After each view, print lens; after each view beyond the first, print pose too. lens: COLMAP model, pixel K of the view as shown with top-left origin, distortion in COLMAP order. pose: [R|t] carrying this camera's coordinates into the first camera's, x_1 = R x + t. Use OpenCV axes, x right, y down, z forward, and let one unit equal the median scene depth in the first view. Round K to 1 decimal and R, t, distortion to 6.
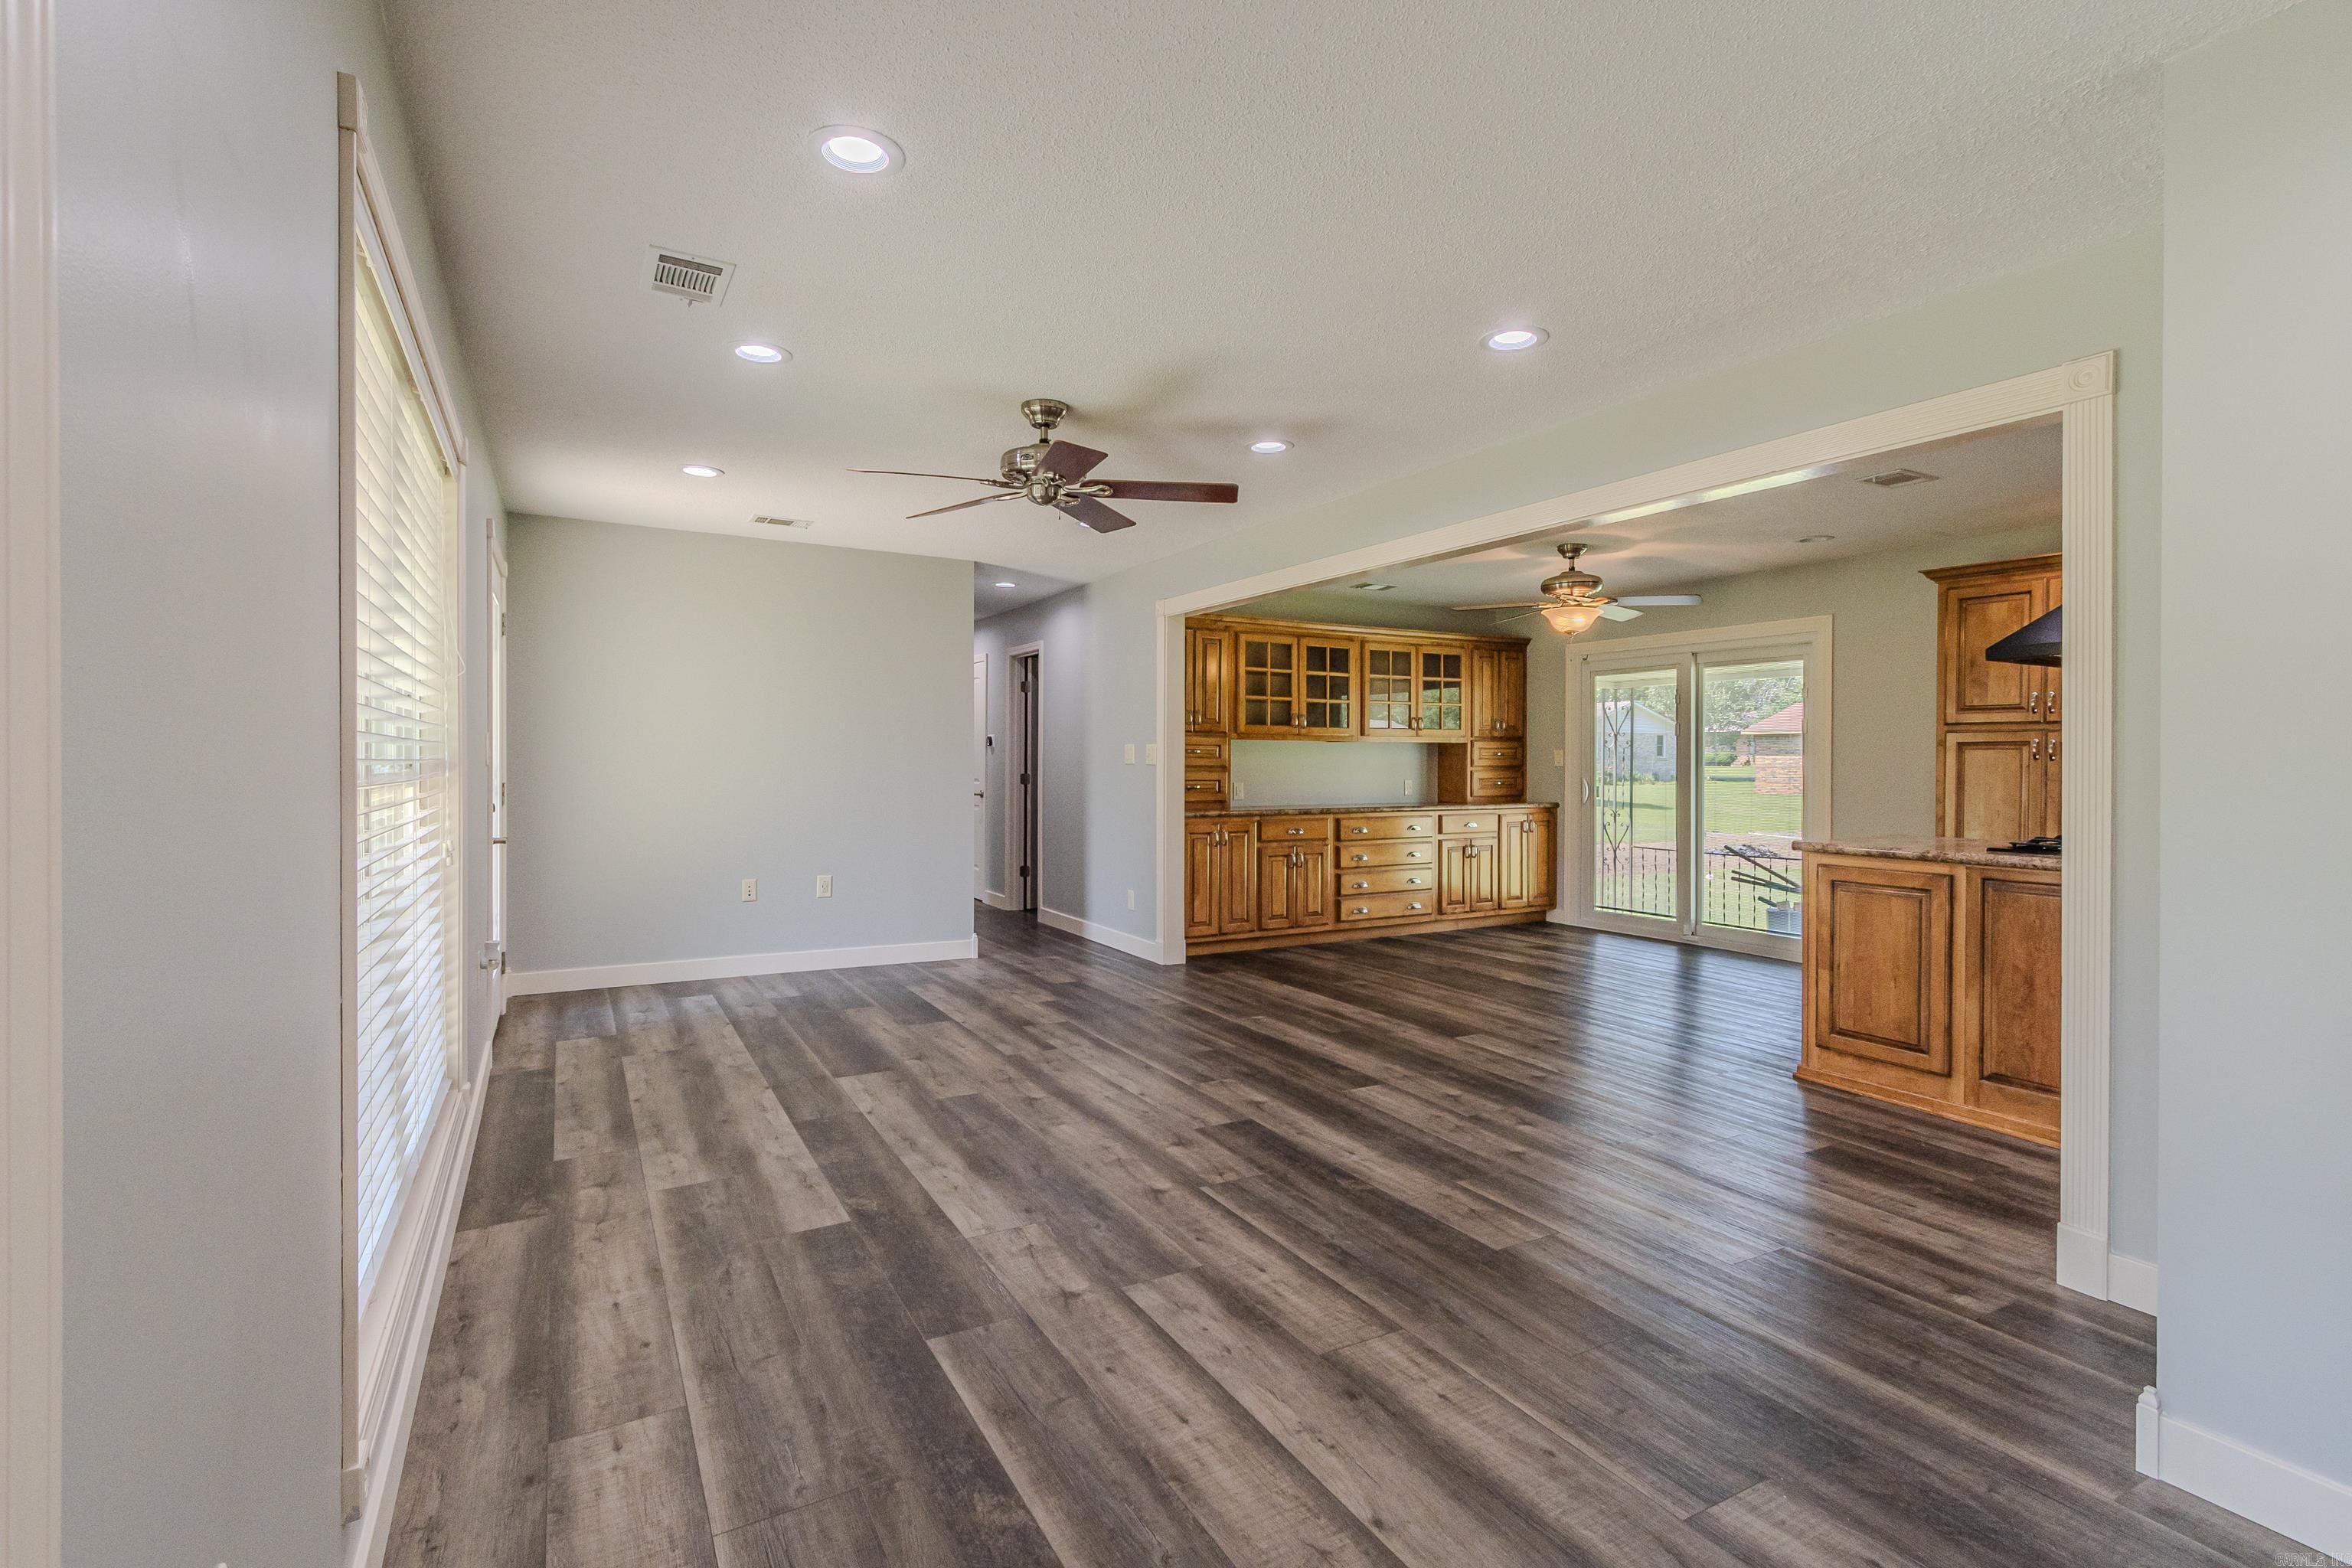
lens RADIAL K [[1075.2, 0, 1158.8], [0, 1075.2, 774.1], [0, 0, 1]] dist [0.006446, -0.002432]
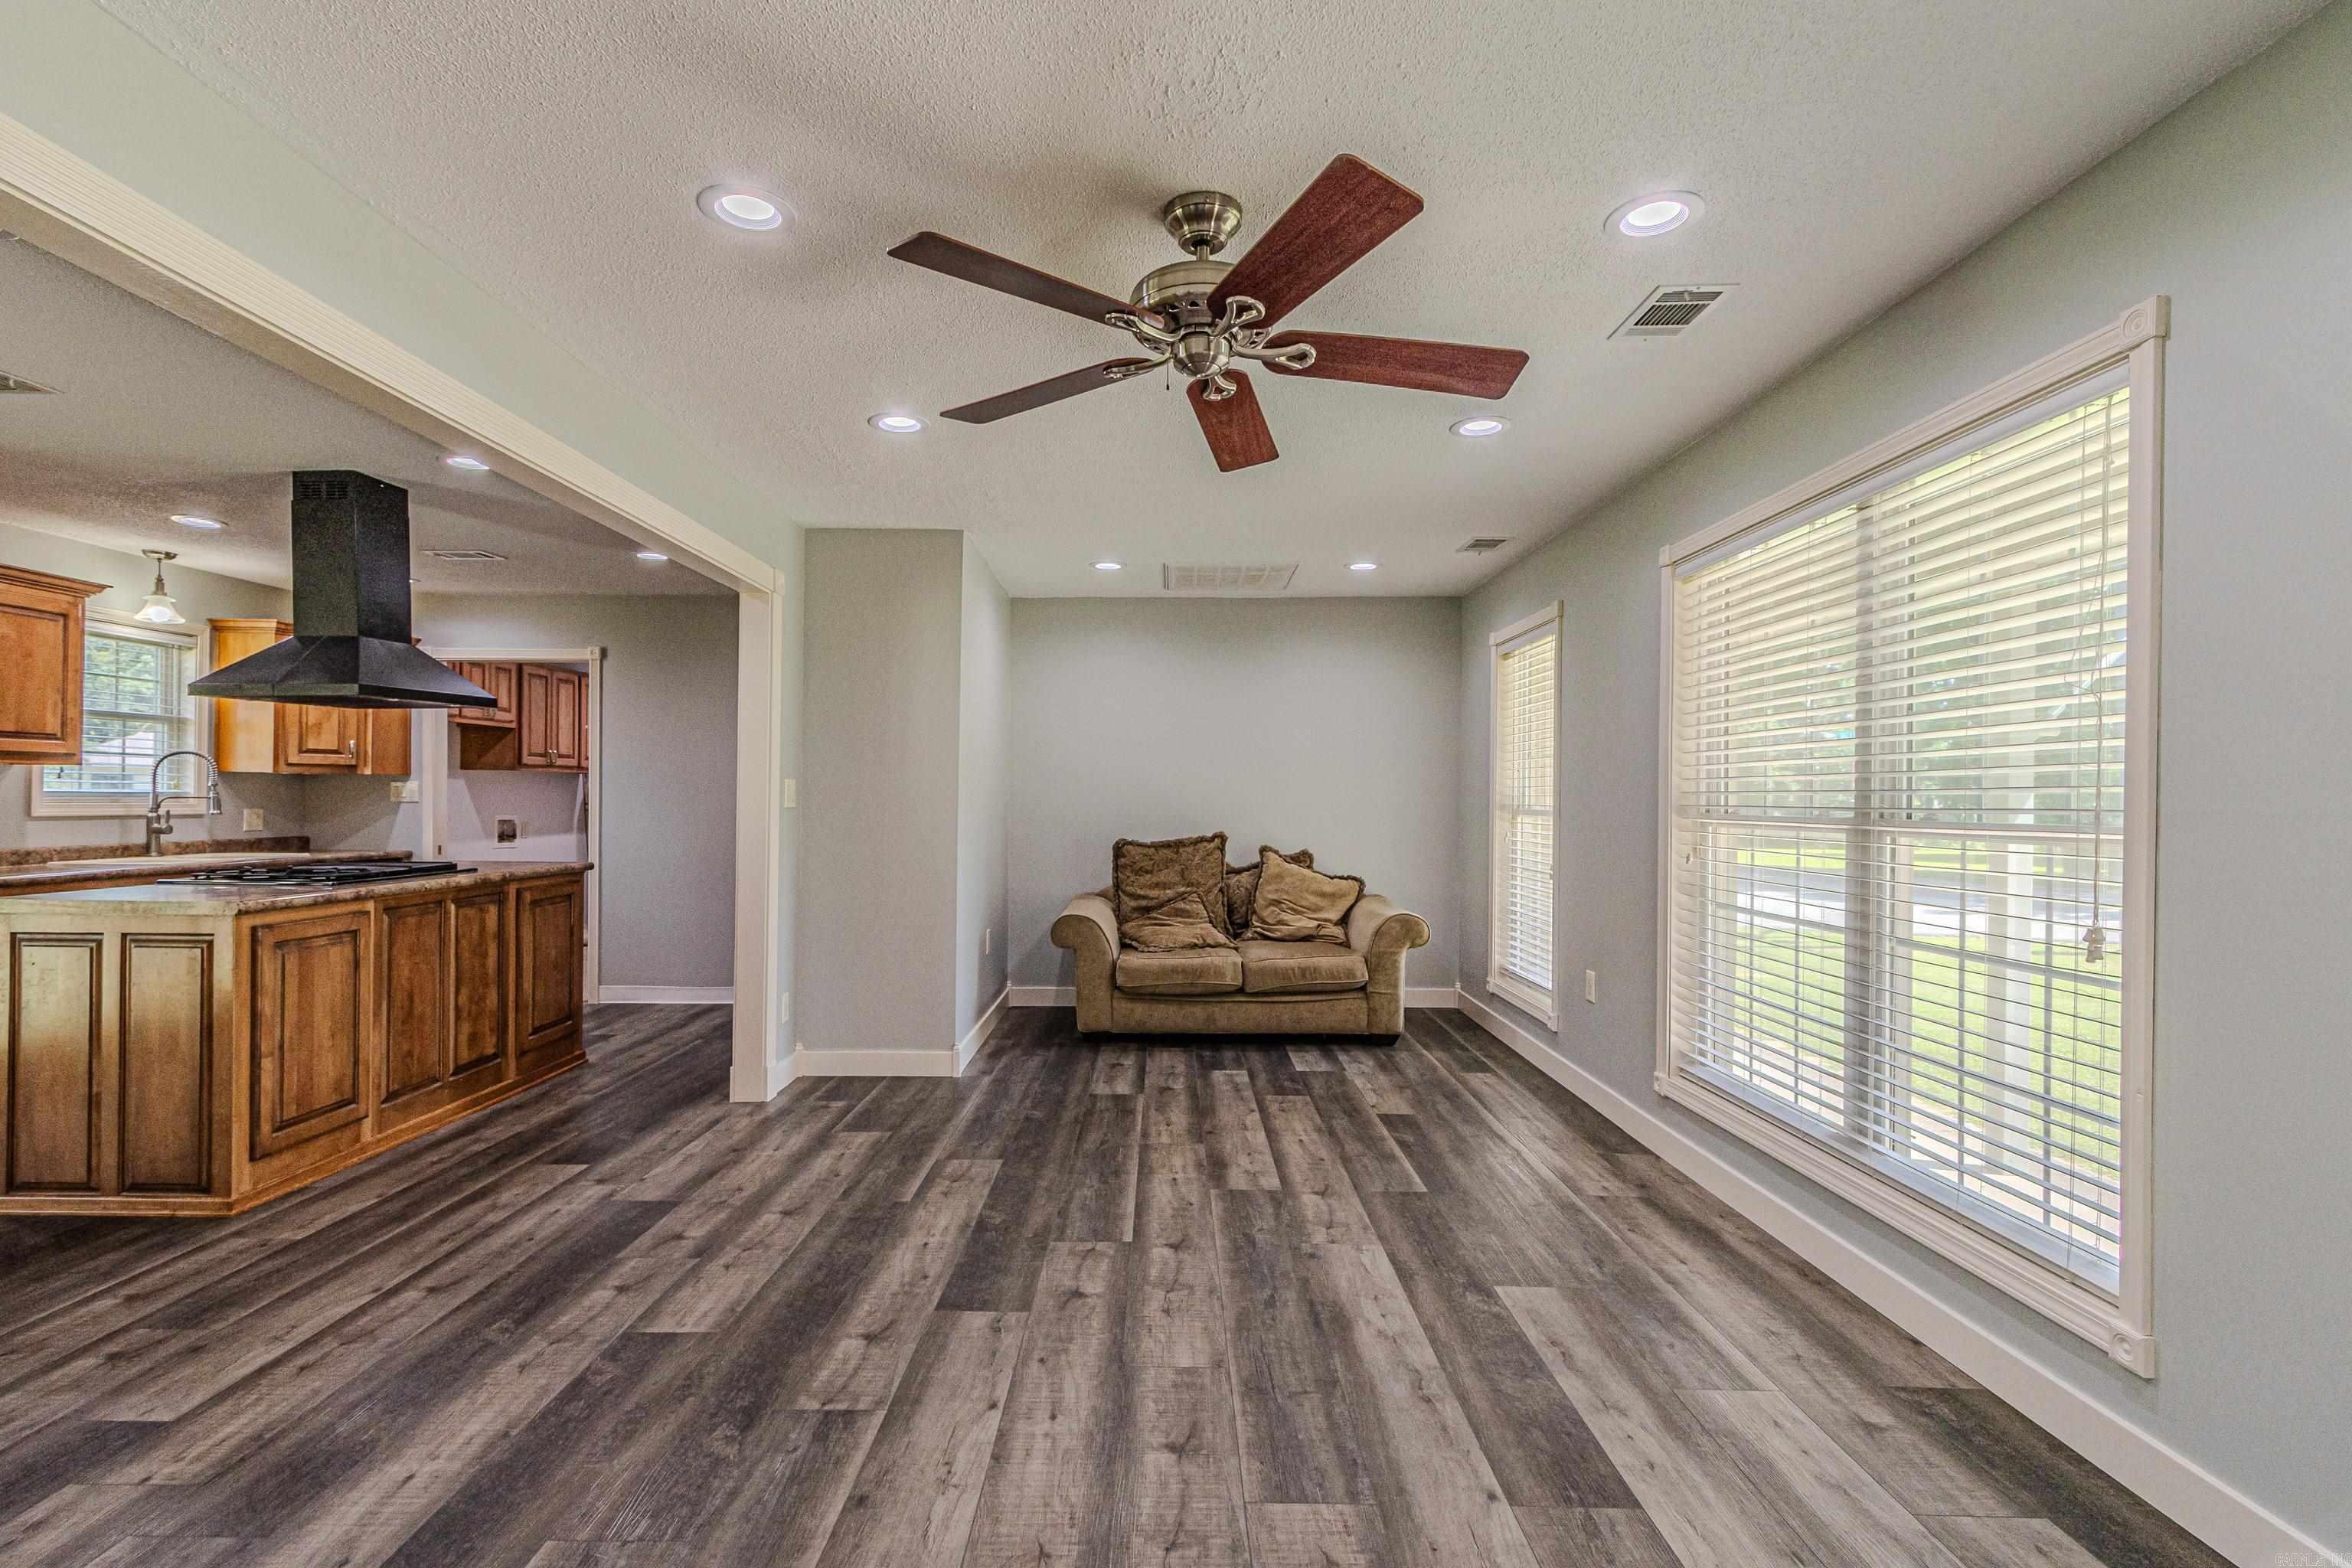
lens RADIAL K [[1075.2, 0, 1161.0], [0, 1075.2, 806.4], [0, 0, 1]] dist [0.006446, -0.002432]
pose [[-0.873258, -0.011344, 0.487125, -0.230007], [-0.002454, 0.999819, 0.018884, -0.013575], [-0.487251, 0.015295, -0.873128, 0.926885]]
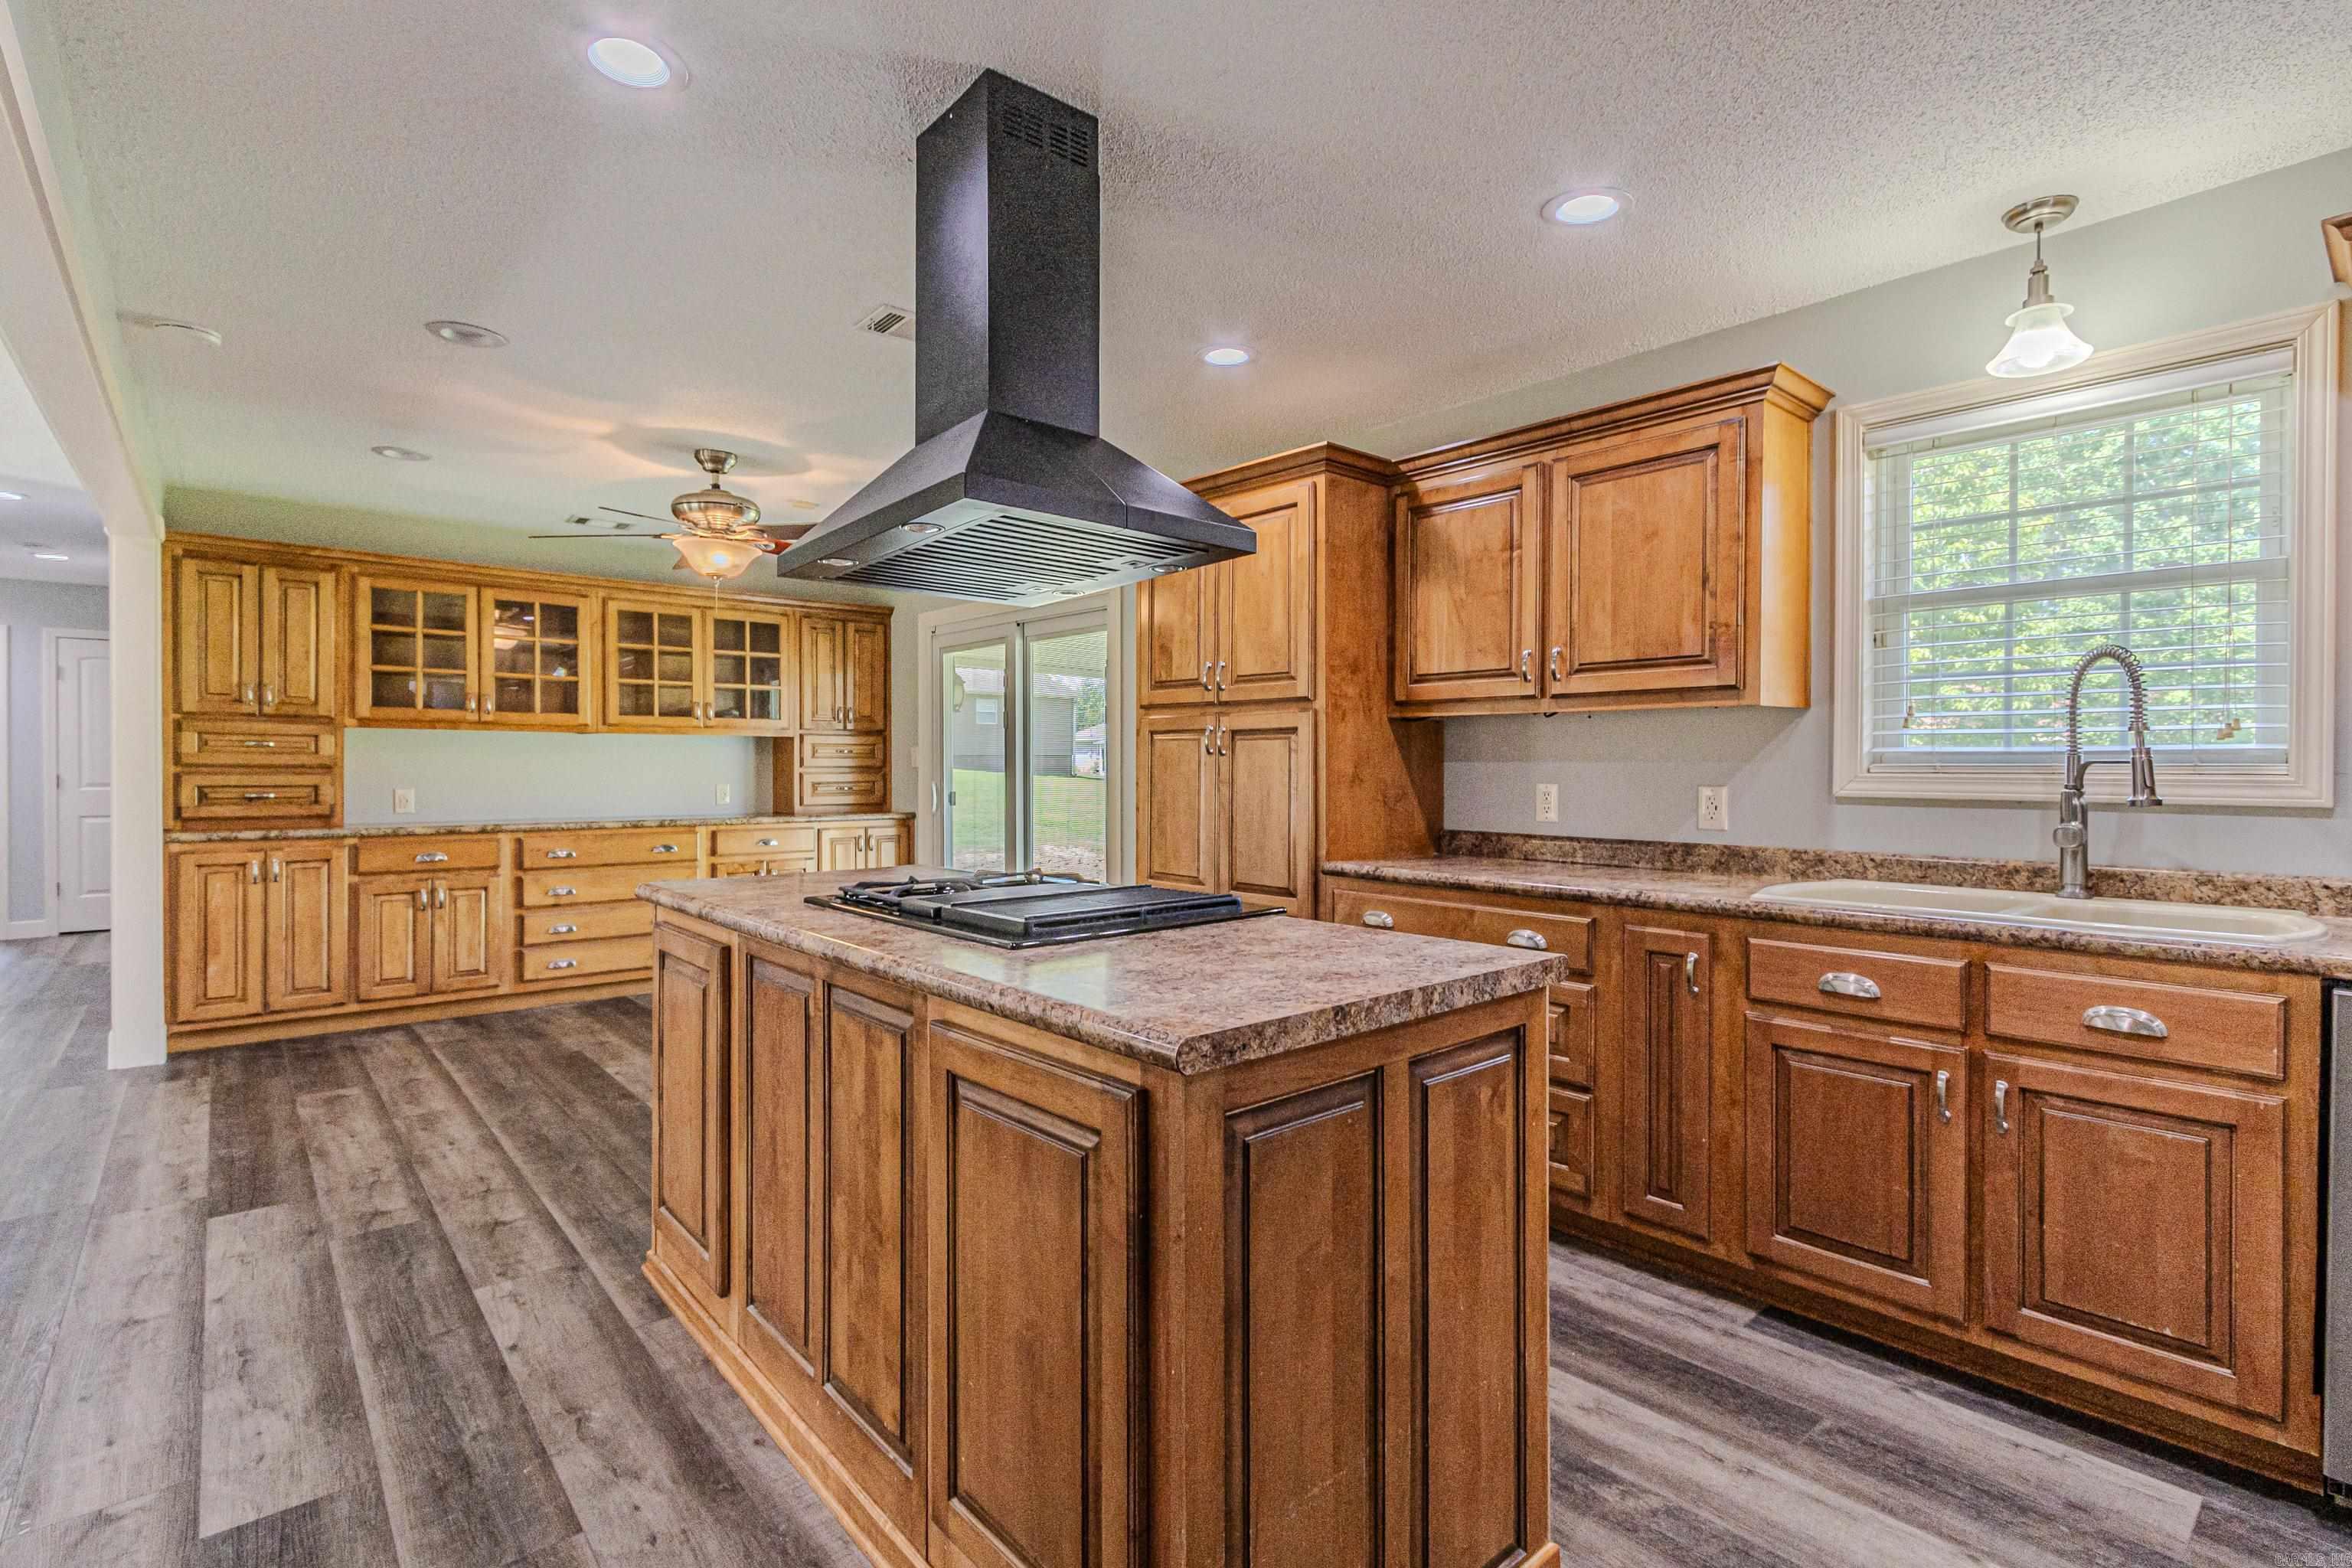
lens RADIAL K [[1097.8, 0, 1160.8], [0, 1097.8, 775.5], [0, 0, 1]] dist [0.009809, -0.004312]
pose [[0.978137, -0.001365, 0.207959, 0.519109], [0.002068, 0.999993, -0.003165, 0.003126], [-0.207954, 0.003525, 0.978132, 0.231068]]
